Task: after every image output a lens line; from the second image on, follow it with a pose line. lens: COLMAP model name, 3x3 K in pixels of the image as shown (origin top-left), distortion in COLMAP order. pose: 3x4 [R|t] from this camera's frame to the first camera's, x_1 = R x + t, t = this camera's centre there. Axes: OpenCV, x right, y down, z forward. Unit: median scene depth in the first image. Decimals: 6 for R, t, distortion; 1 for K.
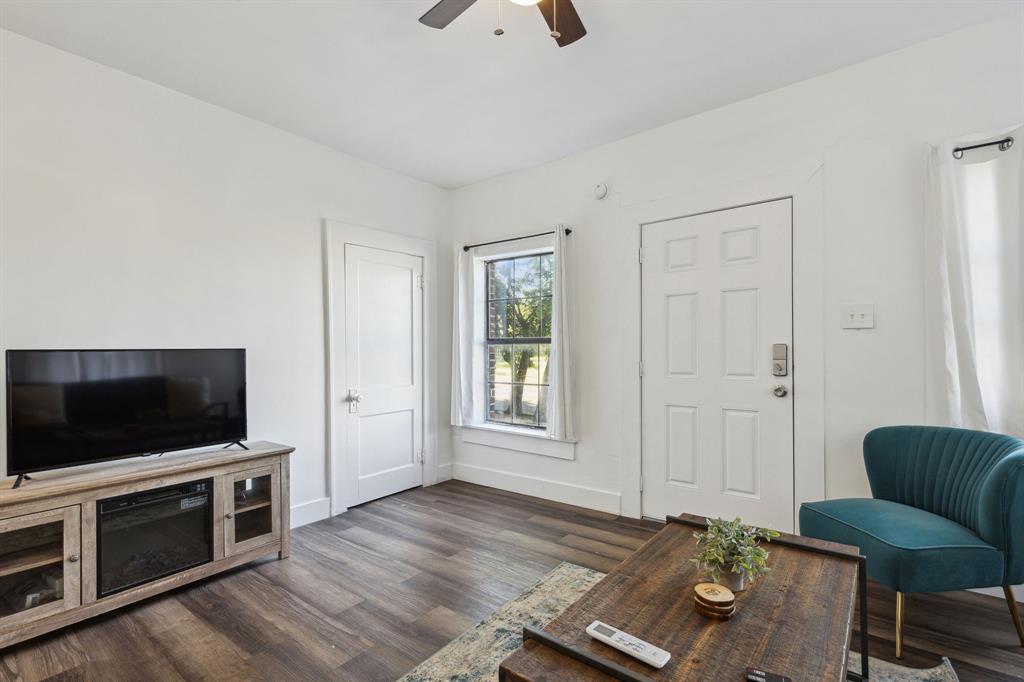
lens RADIAL K [[468.1, 0, 517.6], [0, 468.1, 349.5], [0, 0, 1]] dist [0.003390, -0.000135]
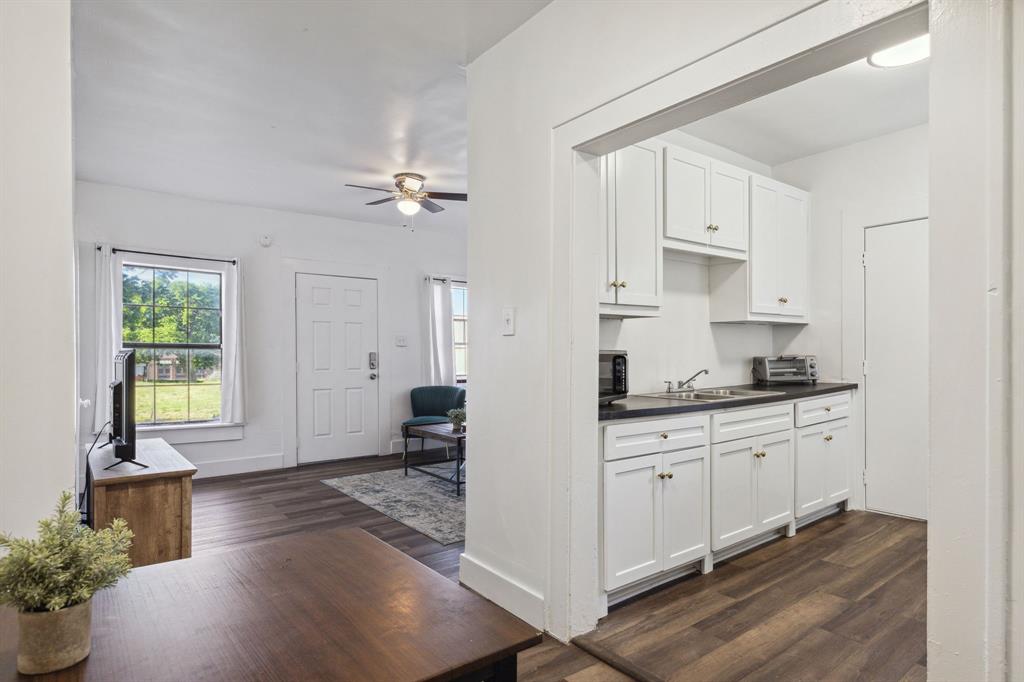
lens RADIAL K [[564.3, 0, 518.6], [0, 564.3, 354.8], [0, 0, 1]] dist [-0.000654, 0.000030]
pose [[0.240809, 0.006648, 0.970550, -1.399847], [-0.004637, 0.999973, -0.005698, 0.007620], [-0.970562, -0.003128, 0.240833, -0.149366]]
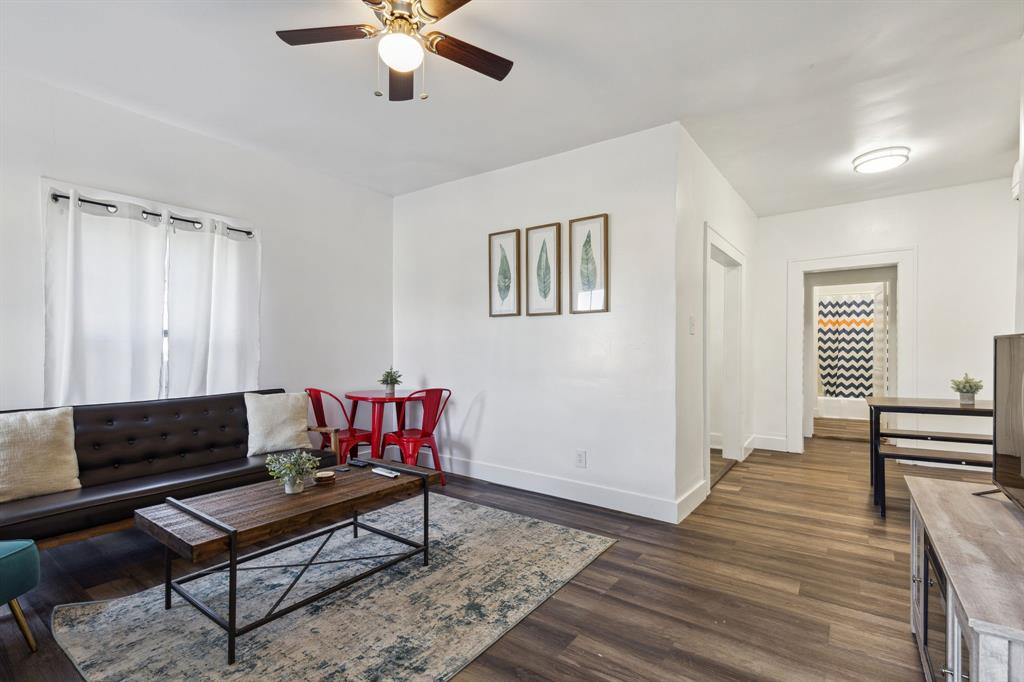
lens RADIAL K [[480.8, 0, 517.1], [0, 480.8, 338.2], [0, 0, 1]] dist [0.006865, -0.002513]
pose [[-0.998953, 0.013258, -0.043789, -0.114627], [0.014063, 0.999737, -0.018118, 0.003764], [0.043538, -0.018714, -0.998876, 1.190054]]
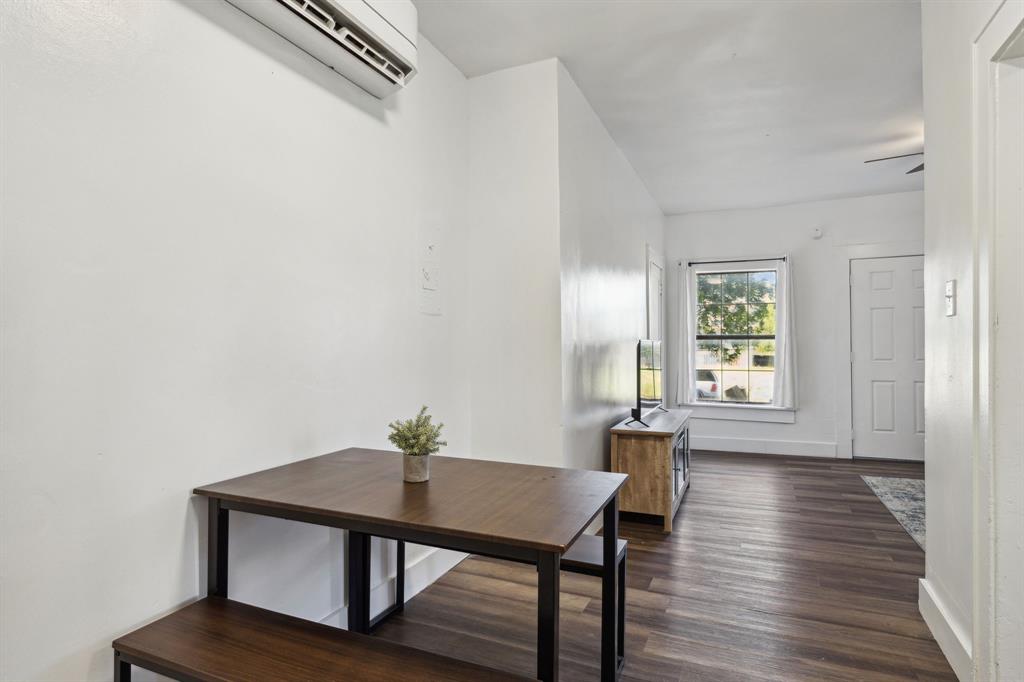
lens RADIAL K [[550.2, 0, 513.7], [0, 550.2, 346.7], [0, 0, 1]] dist [-0.000089, -0.002031]
pose [[0.969516, 0.001844, 0.245020, -1.247675], [-0.002132, 0.999997, 0.000909, 0.009982], [-0.245017, -0.001404, 0.969518, -0.441709]]
